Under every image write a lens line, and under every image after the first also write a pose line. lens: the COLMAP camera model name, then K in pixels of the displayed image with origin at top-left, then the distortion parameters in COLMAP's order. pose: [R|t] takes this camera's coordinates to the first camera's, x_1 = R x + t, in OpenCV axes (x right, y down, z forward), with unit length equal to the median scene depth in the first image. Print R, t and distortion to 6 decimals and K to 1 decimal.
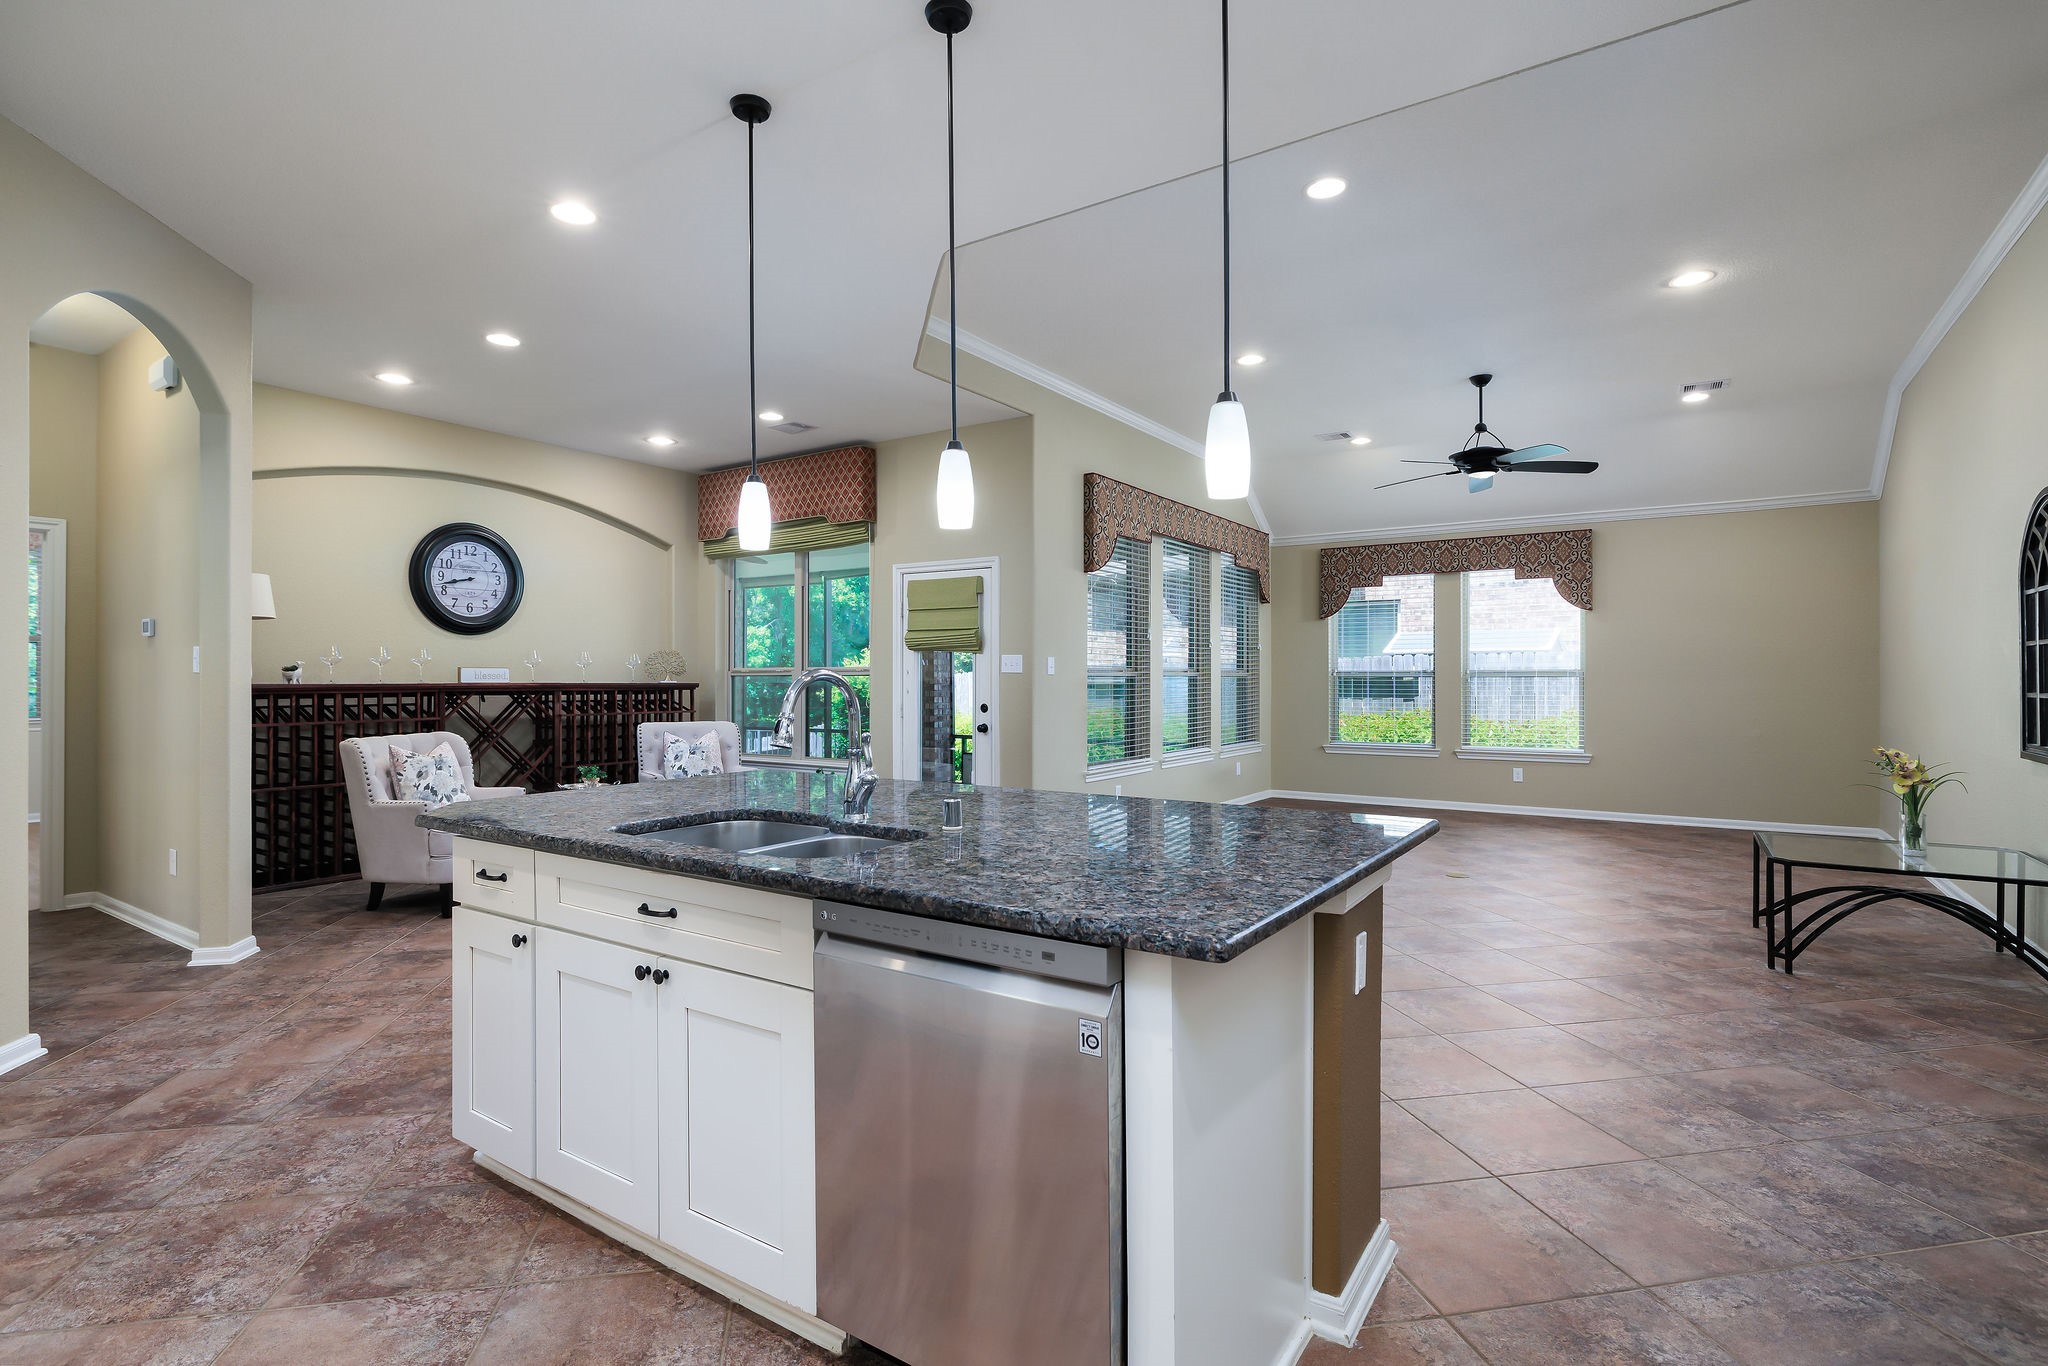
lens RADIAL K [[989.8, 0, 1006.1], [0, 989.8, 674.0], [0, 0, 1]] dist [0.001831, 0.000502]
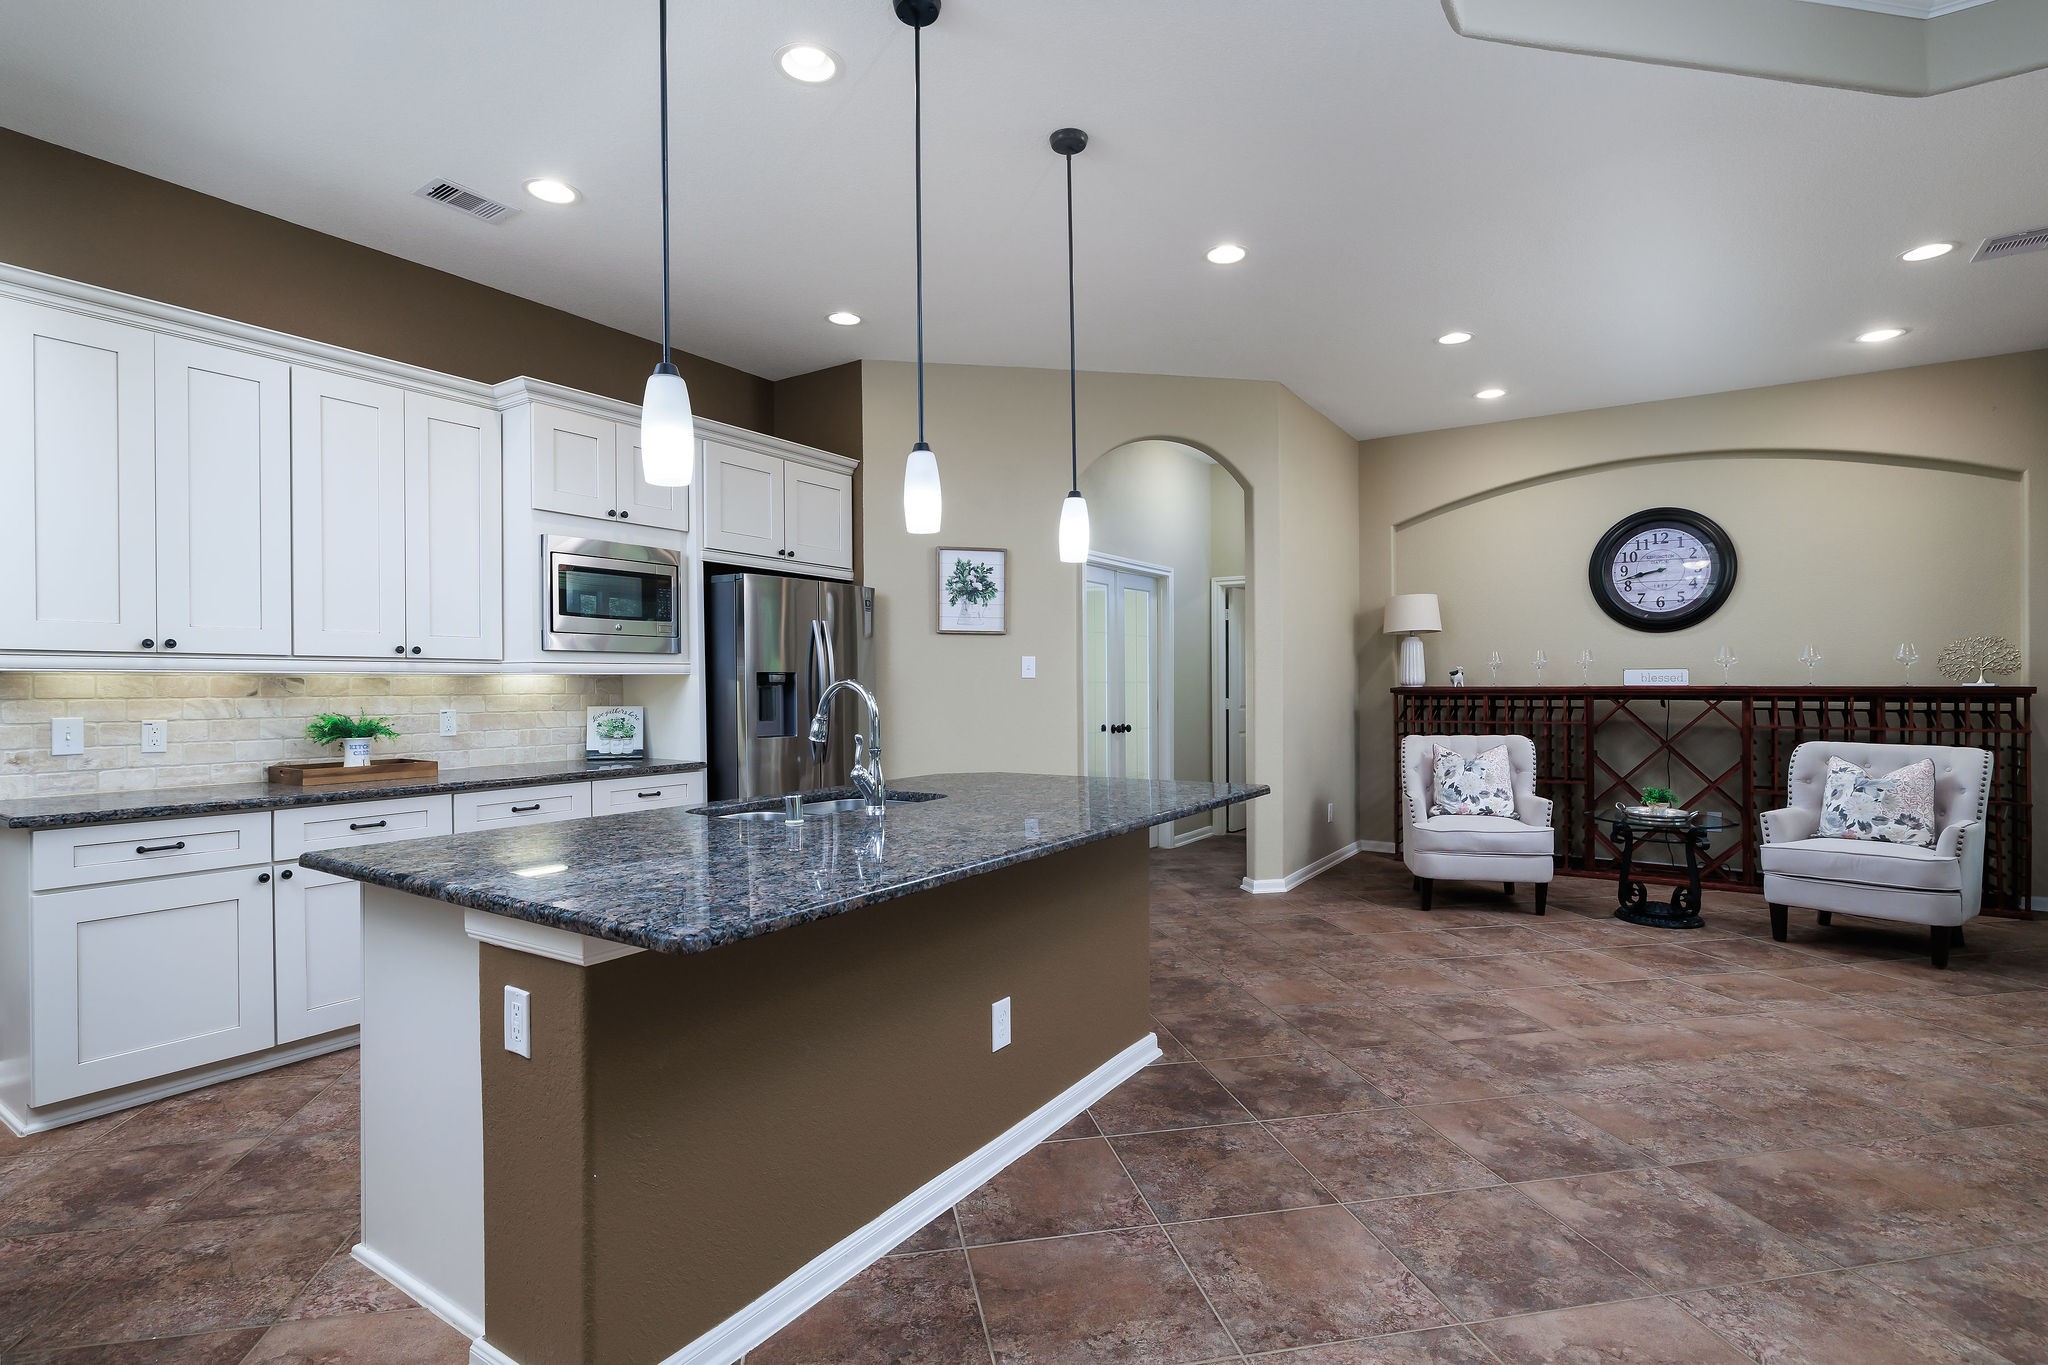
lens RADIAL K [[989.8, 0, 1021.3], [0, 989.8, 680.5], [0, 0, 1]] dist [0.001831, 0.000502]
pose [[0.020711, -0.001979, -0.999784, 0.351824], [0.011065, 0.999937, -0.001751, -0.000451], [0.999724, -0.011027, 0.020731, 0.406256]]
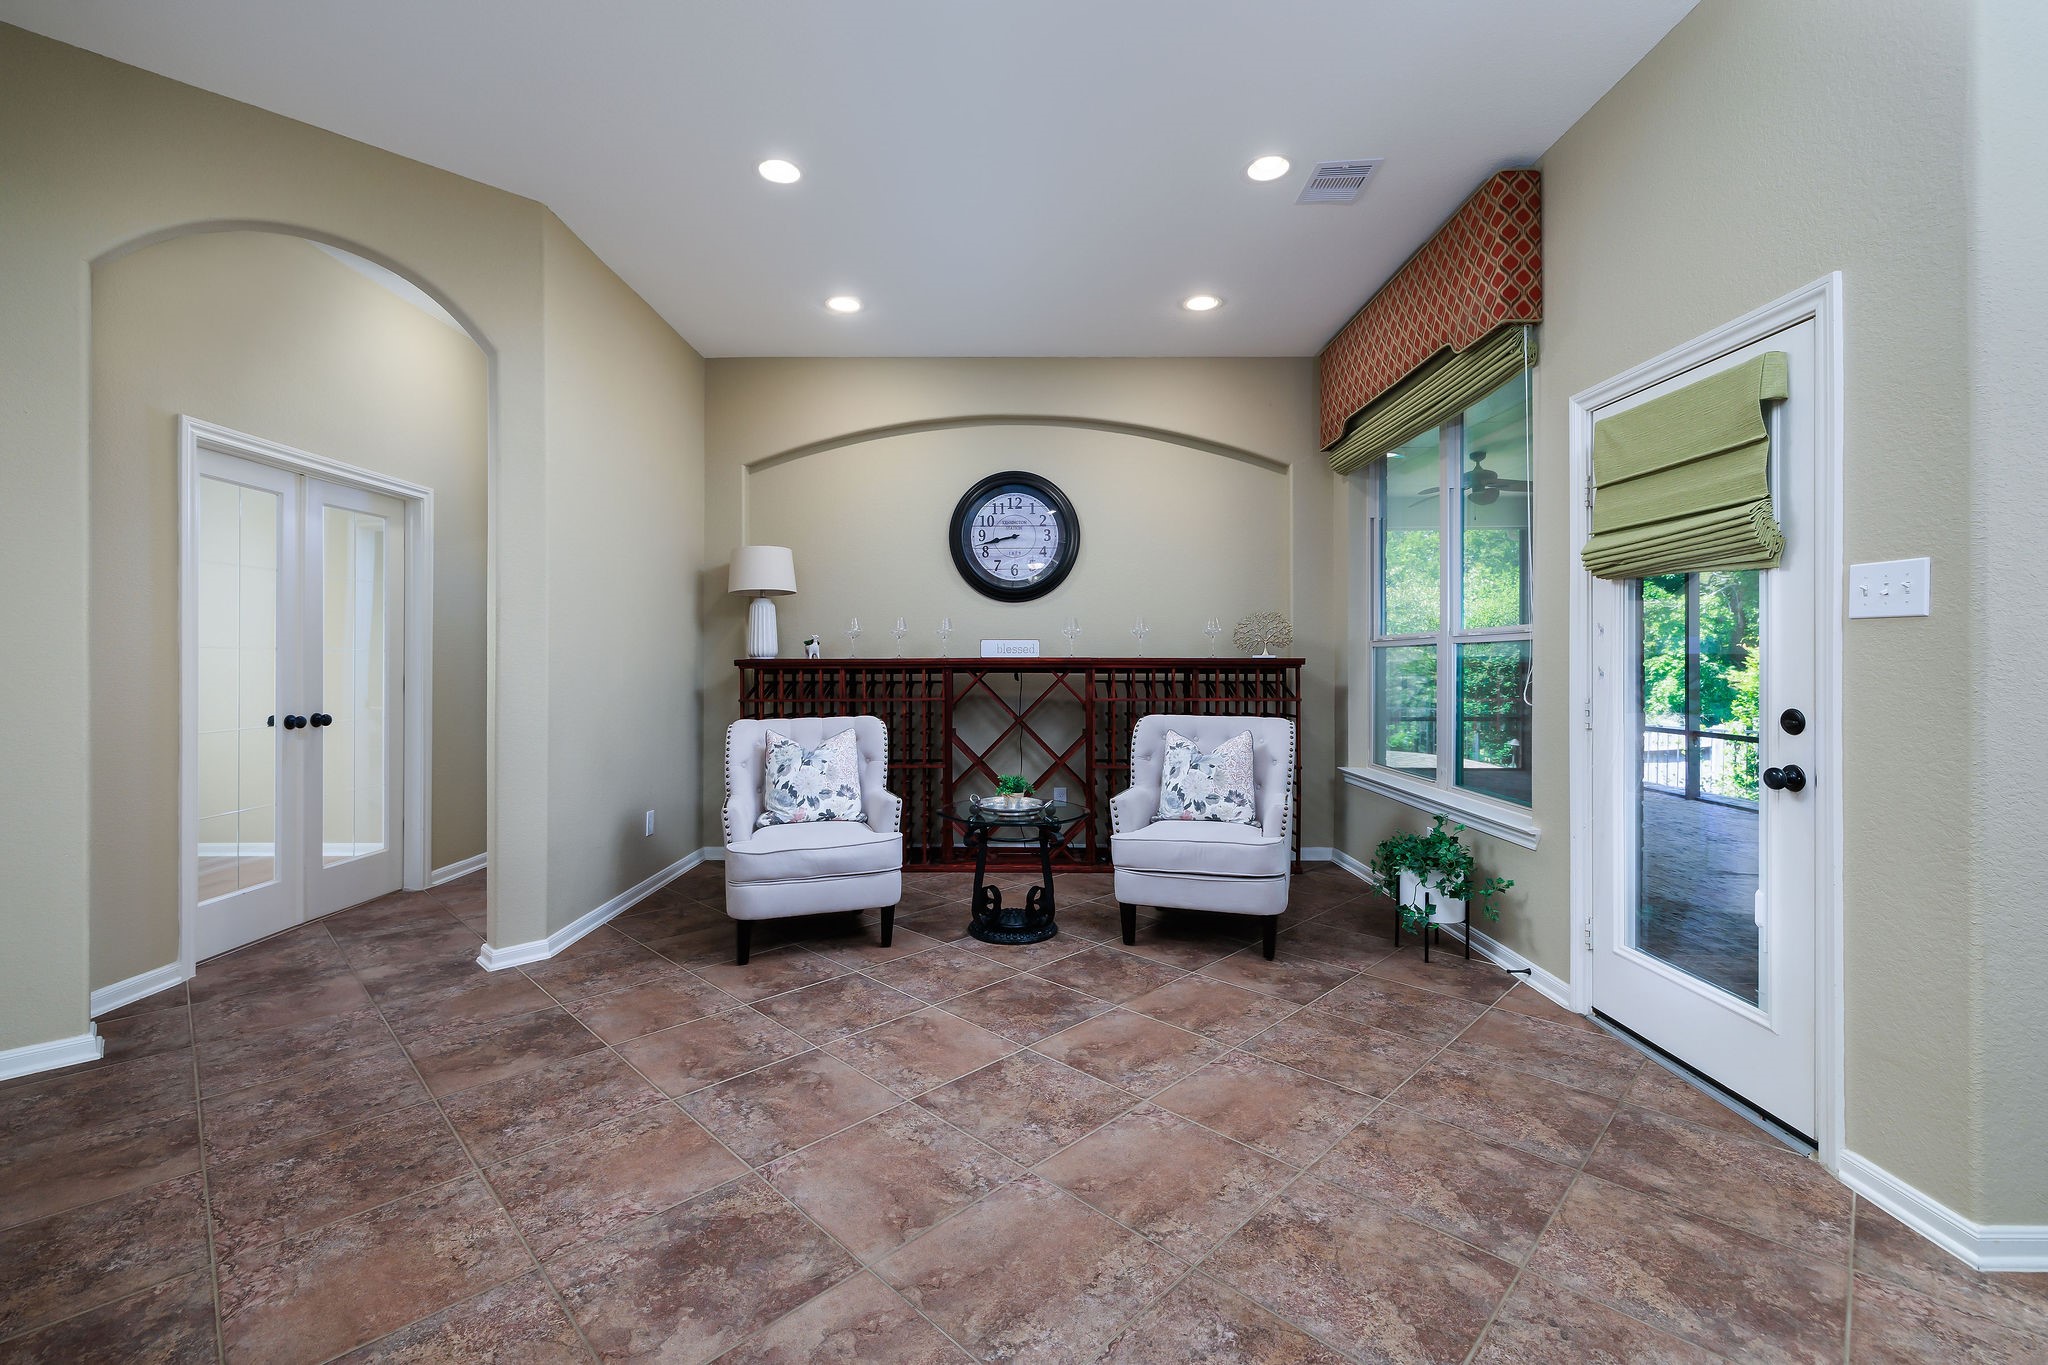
lens RADIAL K [[858.5, 0, 1017.3], [0, 858.5, 659.7], [0, 0, 1]] dist [-0.002669, 0.000114]
pose [[0.566837, -0.003134, -0.823824, 0.071736], [0.006281, 0.999980, 0.000518, 0.010362], [0.823806, -0.005468, 0.566845, 0.590435]]
